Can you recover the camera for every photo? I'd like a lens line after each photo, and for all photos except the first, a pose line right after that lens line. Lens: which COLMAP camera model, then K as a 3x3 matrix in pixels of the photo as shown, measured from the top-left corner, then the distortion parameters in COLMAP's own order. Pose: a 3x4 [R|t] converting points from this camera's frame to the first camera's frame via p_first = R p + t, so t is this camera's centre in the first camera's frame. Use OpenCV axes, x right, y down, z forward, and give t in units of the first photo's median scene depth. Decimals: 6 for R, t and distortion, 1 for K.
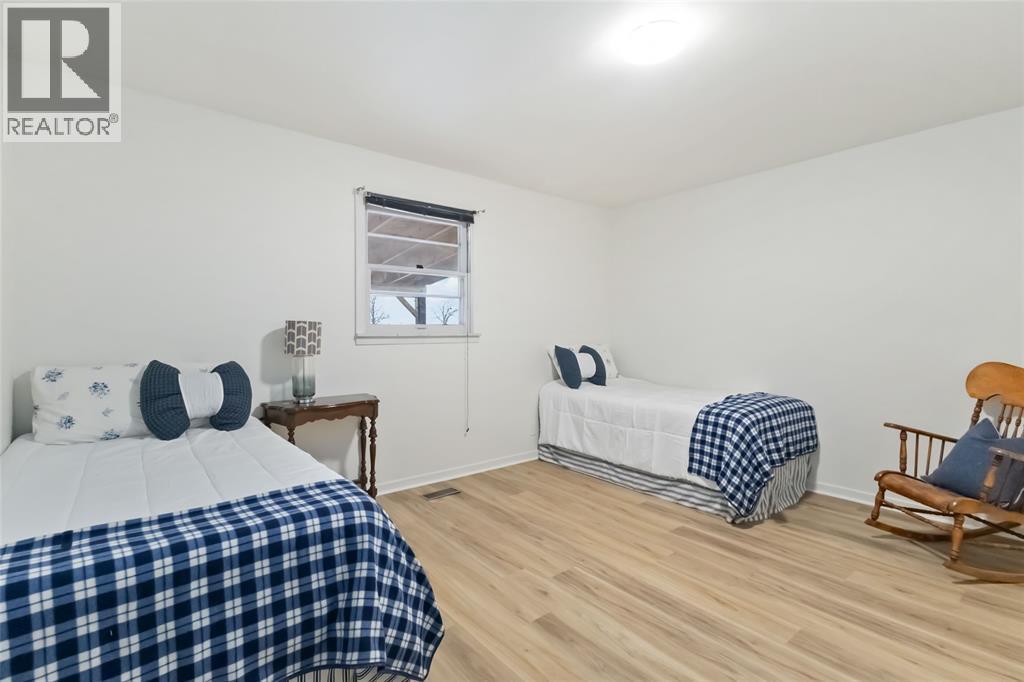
lens RADIAL K [[470.9, 0, 515.4], [0, 470.9, 334.5], [0, 0, 1]] dist [0.019608, -0.003696]
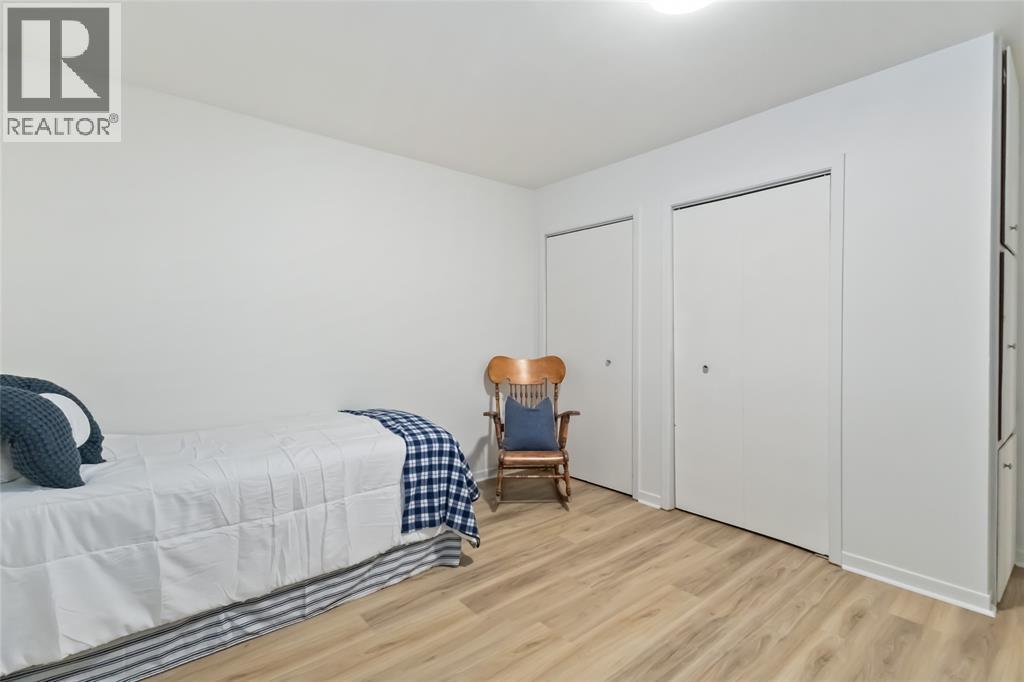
lens RADIAL K [[470.9, 0, 515.7], [0, 470.9, 336.1], [0, 0, 1]] dist [0.019608, -0.003696]
pose [[0.010060, -0.007838, 0.999919, -0.348879], [0.017670, 0.999815, 0.007660, -0.008025], [-0.999793, 0.017591, 0.010197, 0.831168]]
